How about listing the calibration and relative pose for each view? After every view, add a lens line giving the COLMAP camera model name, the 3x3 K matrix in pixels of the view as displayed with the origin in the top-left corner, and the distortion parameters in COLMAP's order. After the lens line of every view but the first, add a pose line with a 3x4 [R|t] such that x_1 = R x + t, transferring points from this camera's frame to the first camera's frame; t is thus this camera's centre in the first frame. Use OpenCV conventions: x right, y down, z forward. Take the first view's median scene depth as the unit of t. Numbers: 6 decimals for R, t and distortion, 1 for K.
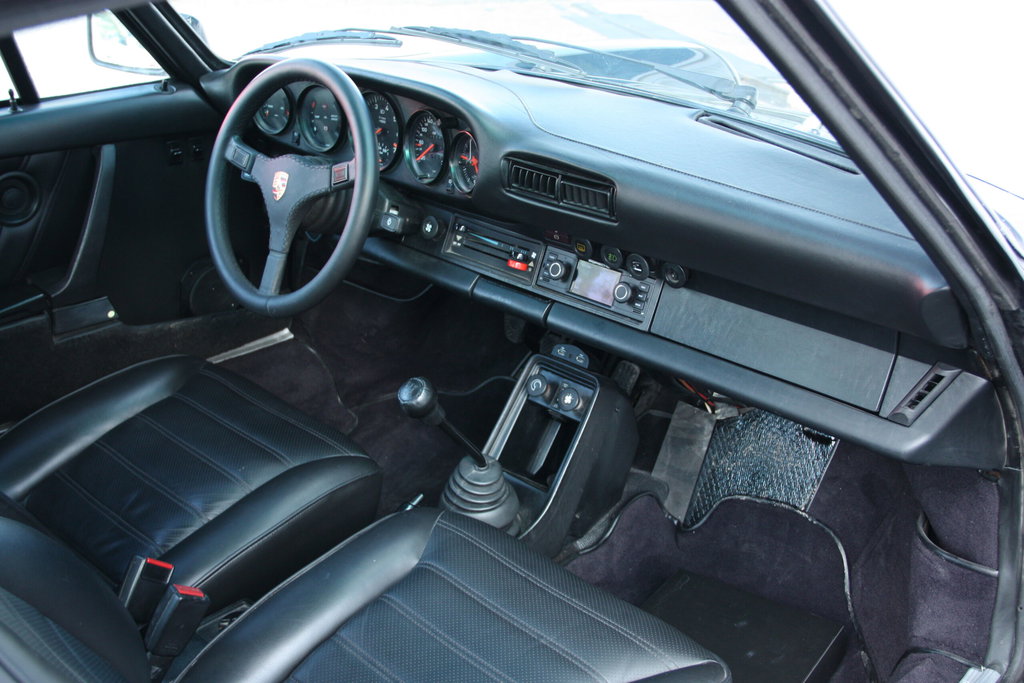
lens RADIAL K [[1160.2, 0, 513.6], [0, 1160.2, 340.3], [0, 0, 1]] dist [0.016752, 0.000000]
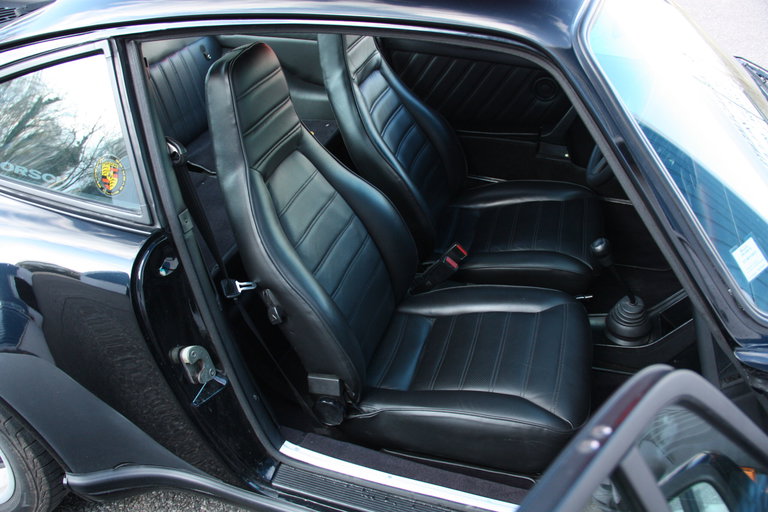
lens RADIAL K [[668.8, 0, 385.5], [0, 668.8, 253.3], [0, 0, 1]] dist [-0.105572, -0.019687]
pose [[0.483962, 0.484693, -0.728597, 0.479055], [-0.371285, 0.867673, 0.330591, -0.151282], [0.792419, 0.110524, 0.599880, 0.046239]]
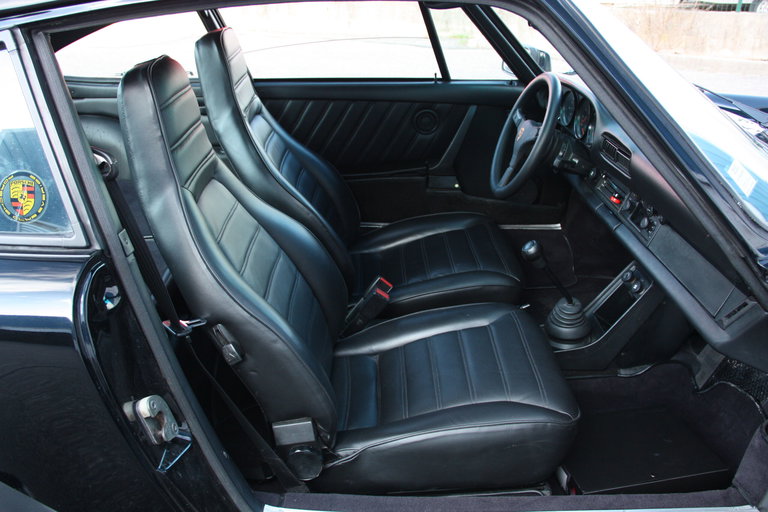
lens RADIAL K [[690.7, 0, 380.6], [0, 690.7, 259.3], [0, 0, 1]] dist [-0.097794, 0.050750]
pose [[0.720407, 0.283098, -0.633142, 0.395179], [-0.282213, 0.953560, 0.105258, 0.012144], [0.633537, 0.102852, 0.766846, -0.017442]]
